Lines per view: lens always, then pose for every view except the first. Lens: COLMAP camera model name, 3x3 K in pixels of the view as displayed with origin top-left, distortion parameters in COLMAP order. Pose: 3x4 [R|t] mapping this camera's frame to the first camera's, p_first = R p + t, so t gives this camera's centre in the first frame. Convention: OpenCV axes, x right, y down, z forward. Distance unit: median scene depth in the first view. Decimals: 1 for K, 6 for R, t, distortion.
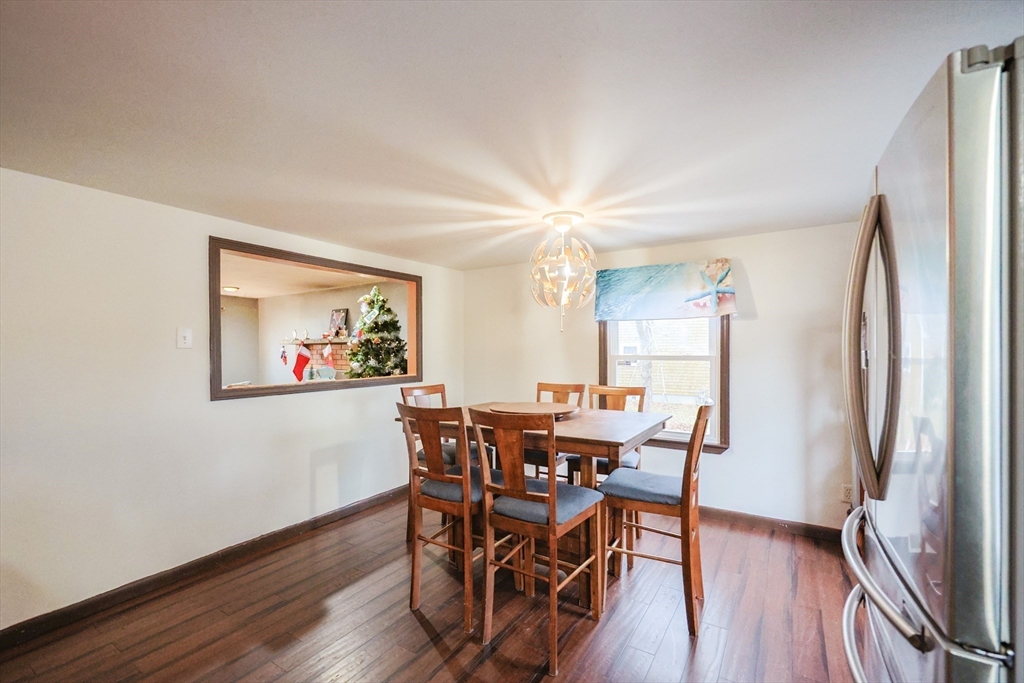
lens RADIAL K [[437.3, 0, 511.8], [0, 437.3, 349.6], [0, 0, 1]] dist [0.002733, -0.000543]
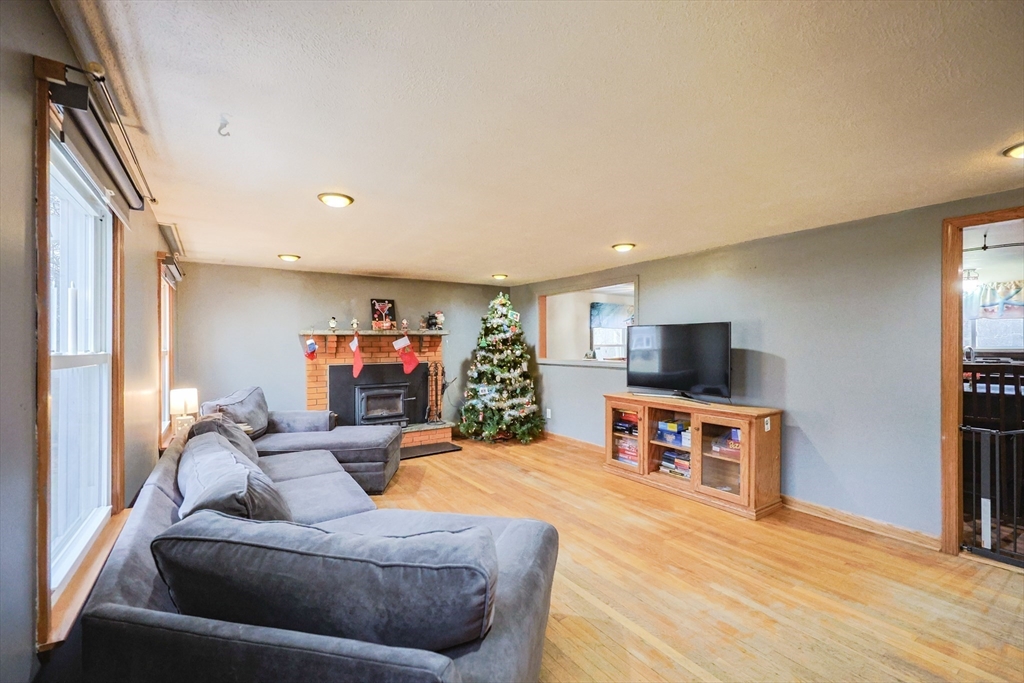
lens RADIAL K [[437.3, 0, 511.6], [0, 437.3, 341.4], [0, 0, 1]] dist [0.002733, -0.000543]
pose [[0.415387, 0.003997, 0.909636, -1.890264], [-0.000119, 0.999991, -0.004340, 0.006411], [-0.909645, 0.001695, 0.415383, 0.566721]]
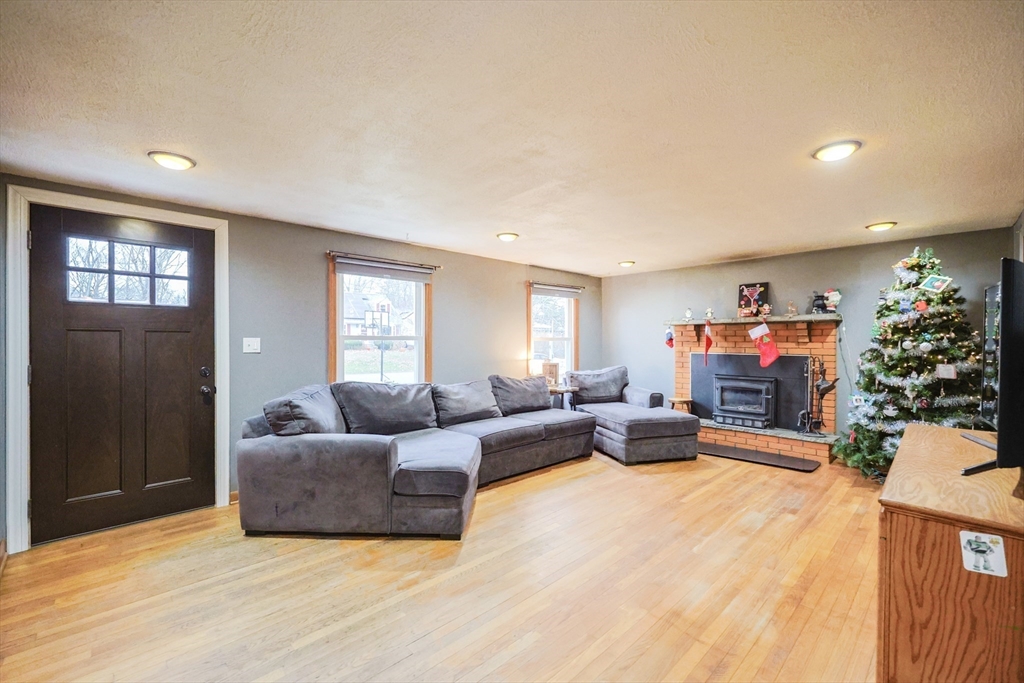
lens RADIAL K [[437.3, 0, 506.4], [0, 437.3, 339.2], [0, 0, 1]] dist [0.002733, -0.000543]
pose [[0.968186, 0.002148, -0.250222, -1.069616], [-0.000383, 0.999975, 0.007101, 0.019830], [0.250231, -0.006780, 0.968162, 0.060991]]
